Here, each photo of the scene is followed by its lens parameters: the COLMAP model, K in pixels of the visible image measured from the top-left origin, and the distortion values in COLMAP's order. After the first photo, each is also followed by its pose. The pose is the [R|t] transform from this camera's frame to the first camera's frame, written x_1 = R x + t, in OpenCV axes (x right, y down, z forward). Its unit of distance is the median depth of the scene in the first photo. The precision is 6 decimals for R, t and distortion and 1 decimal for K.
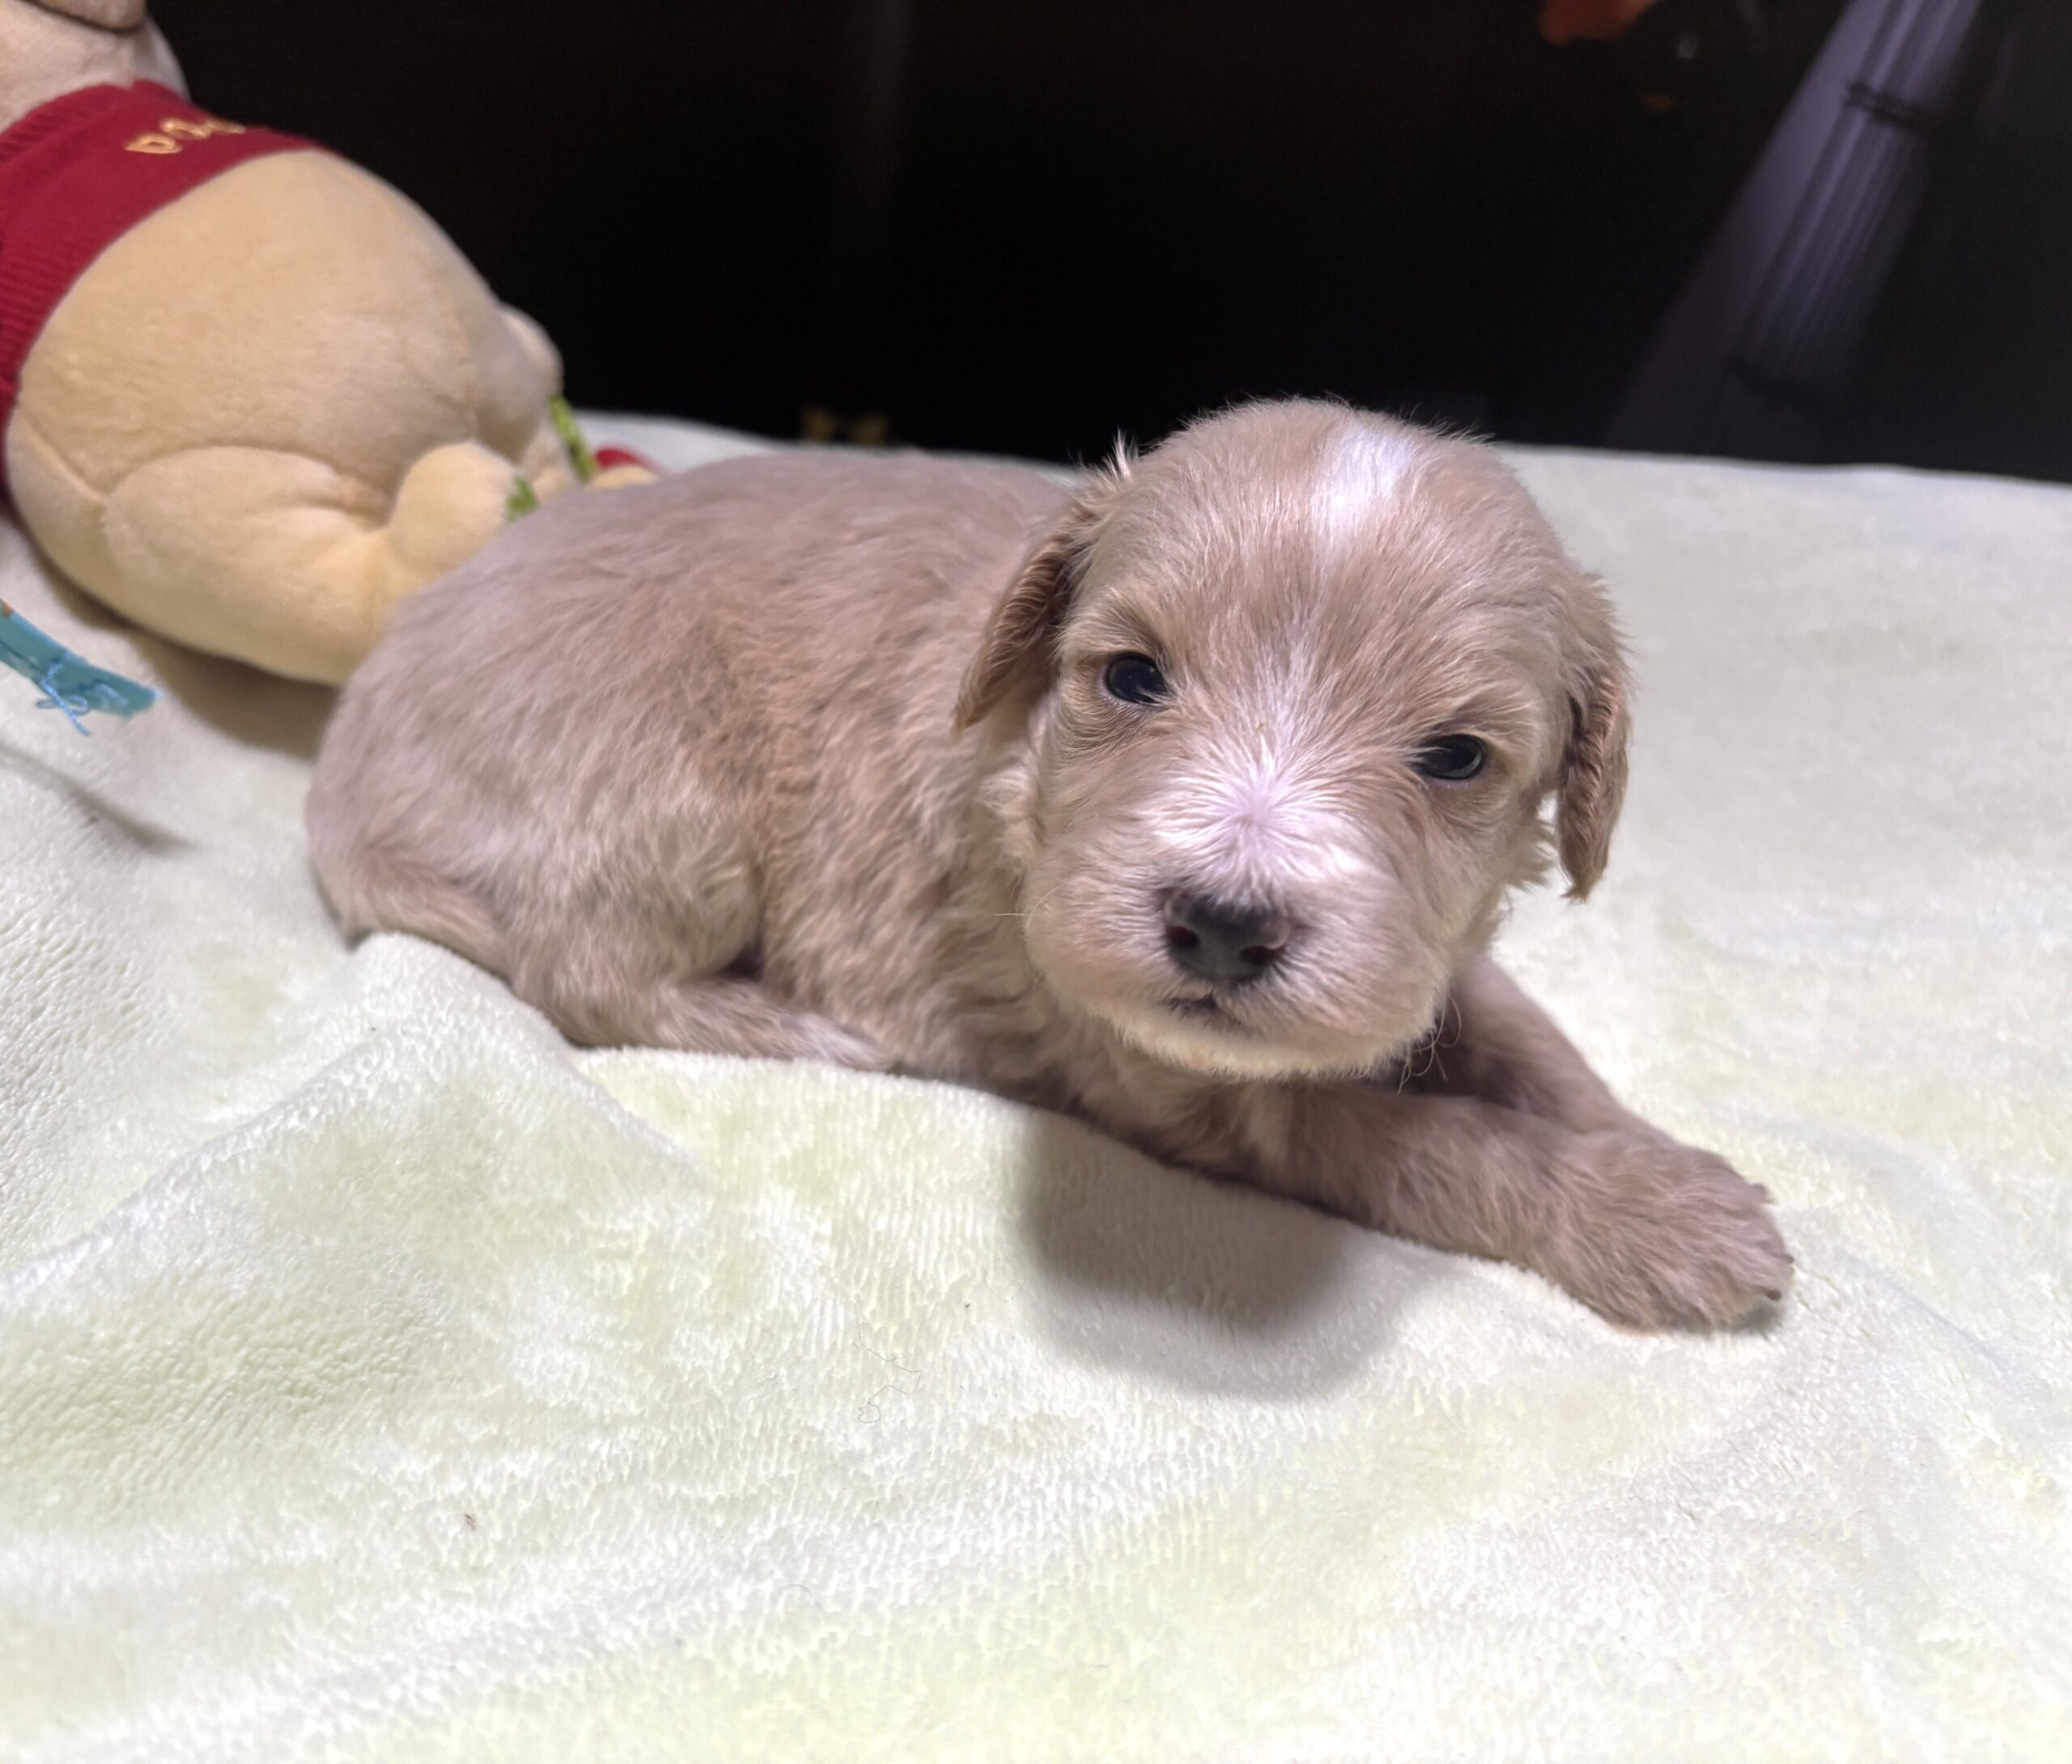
lens RADIAL K [[1980.0, 0, 992.9], [0, 1980.0, 885.2], [0, 0, 1]] dist [-0.002146, 0.031509]
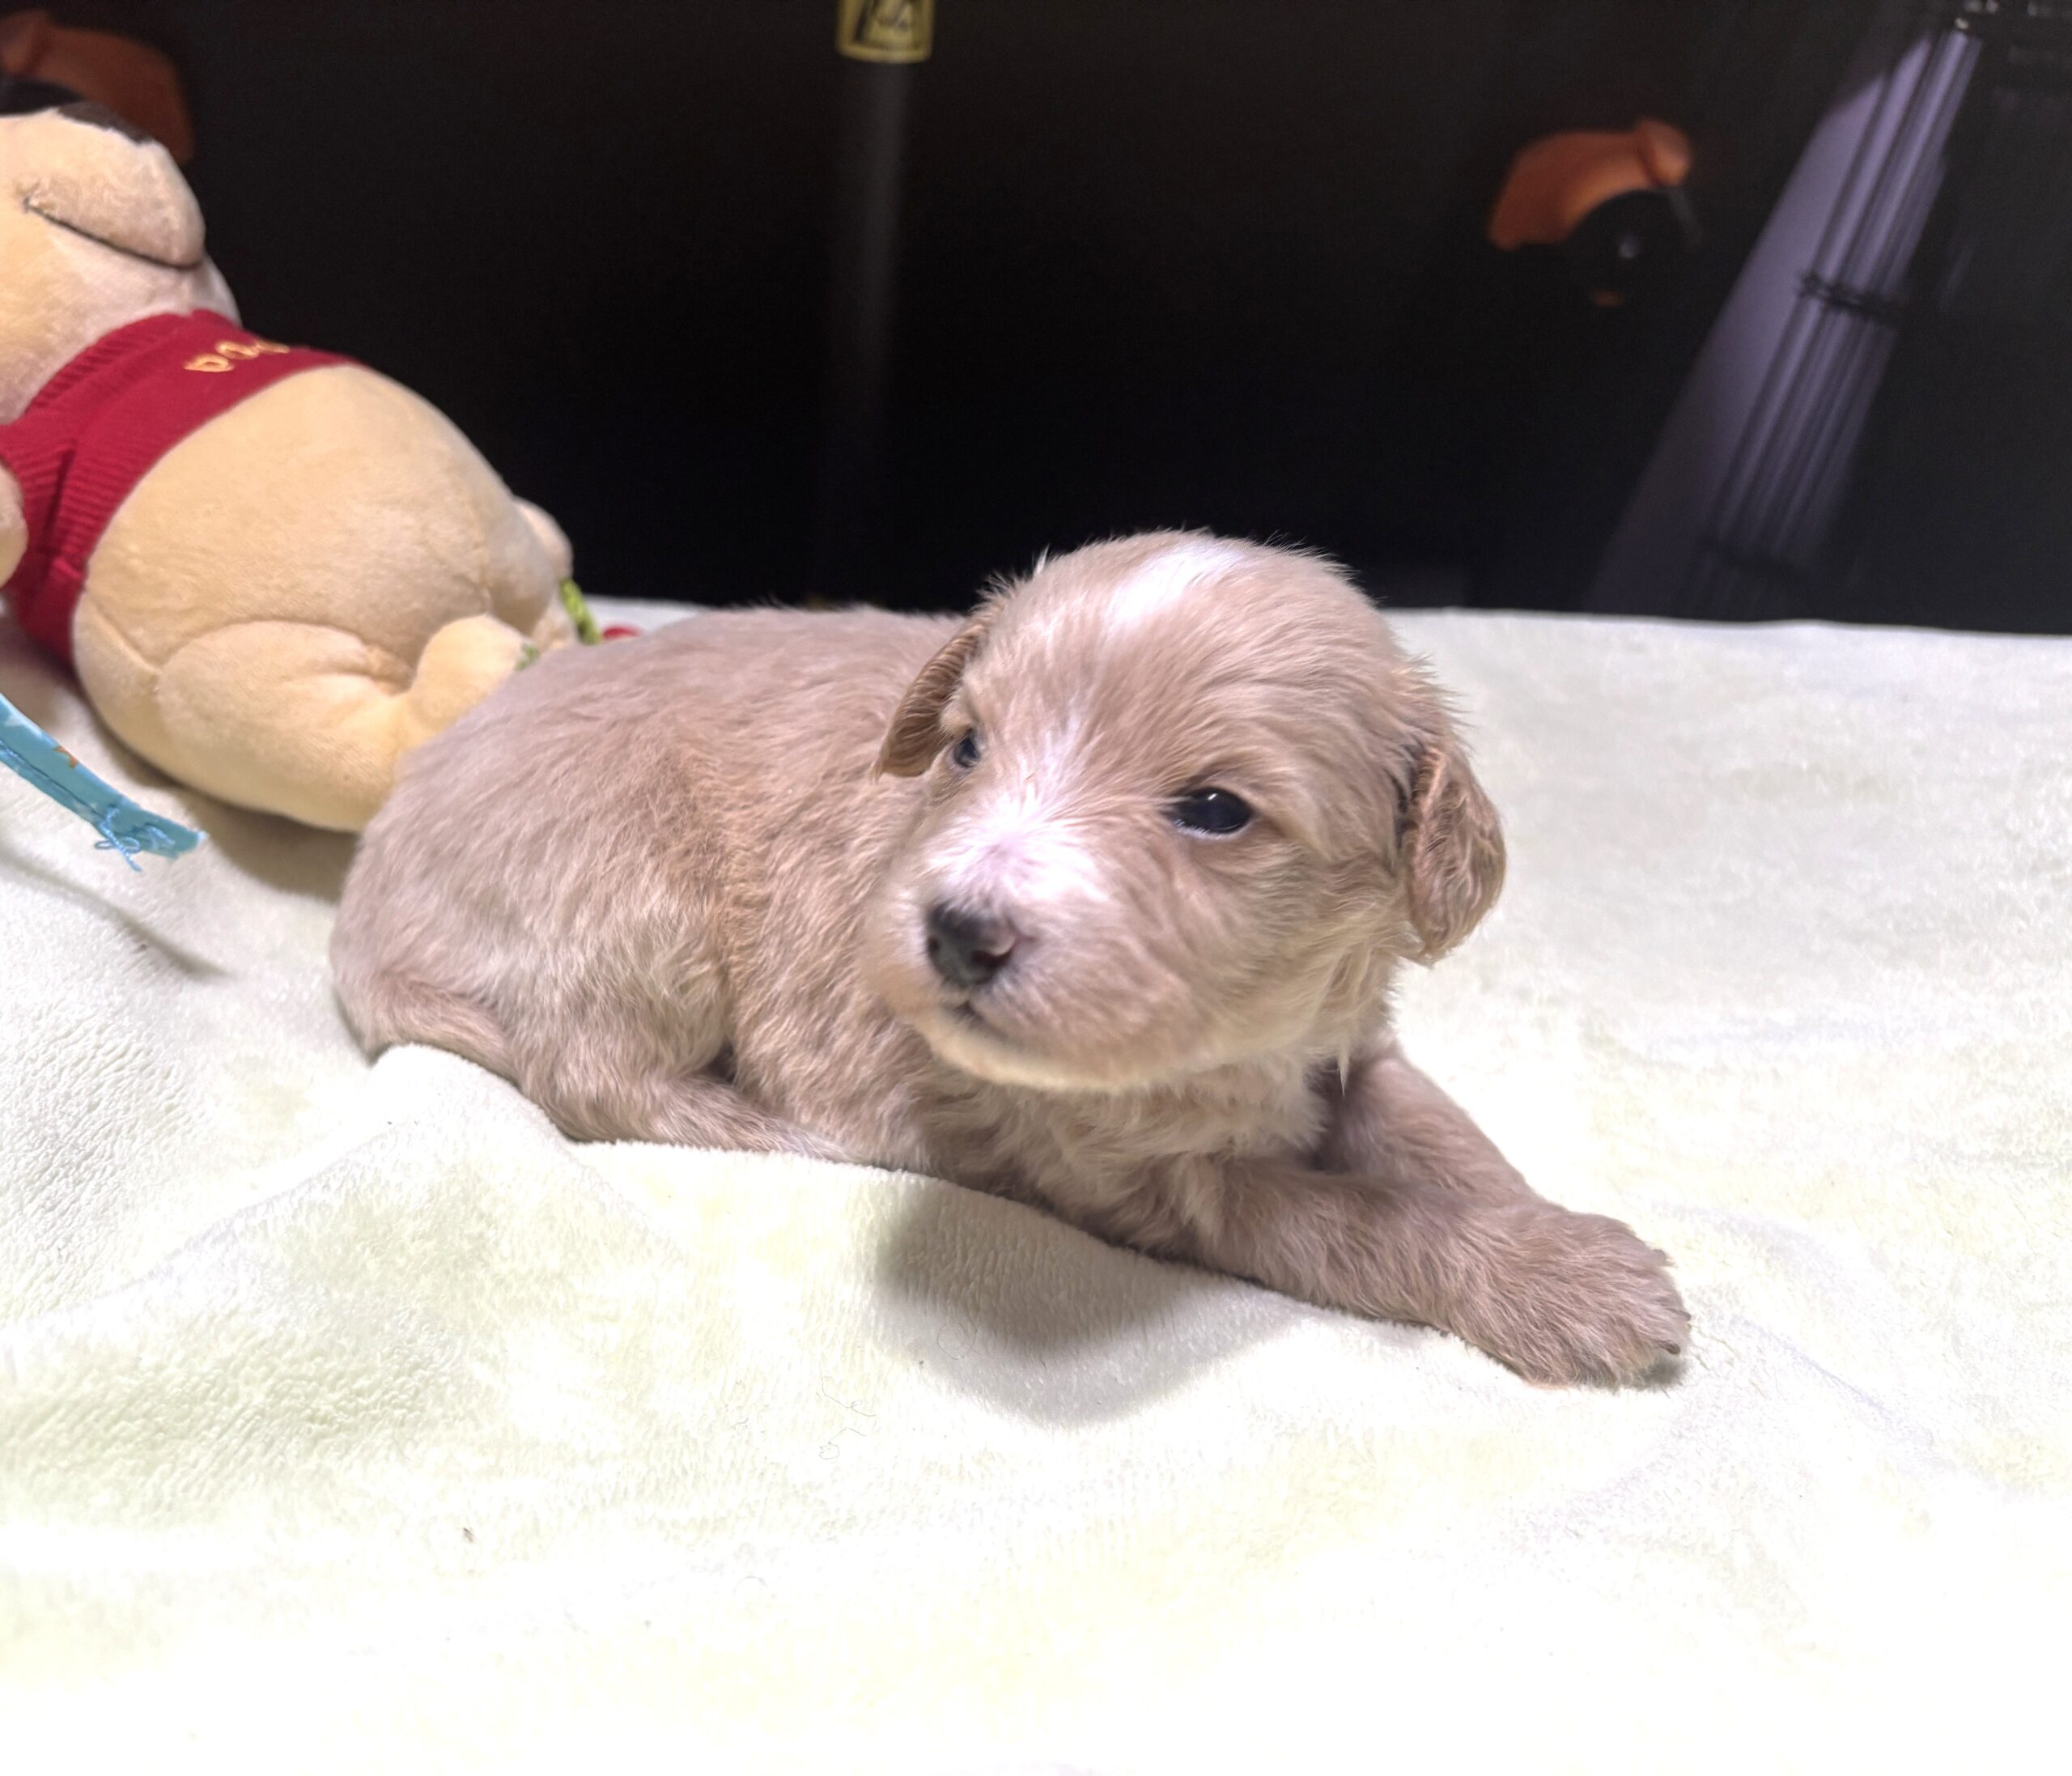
lens RADIAL K [[1980.4, 0, 992.9], [0, 1980.4, 891.2], [0, 0, 1]] dist [-0.002146, 0.031509]
pose [[0.999686, -0.021053, -0.013603, 0.048860], [0.019674, 0.995322, -0.094584, 0.059472], [0.015530, 0.094286, 0.995424, -0.128733]]
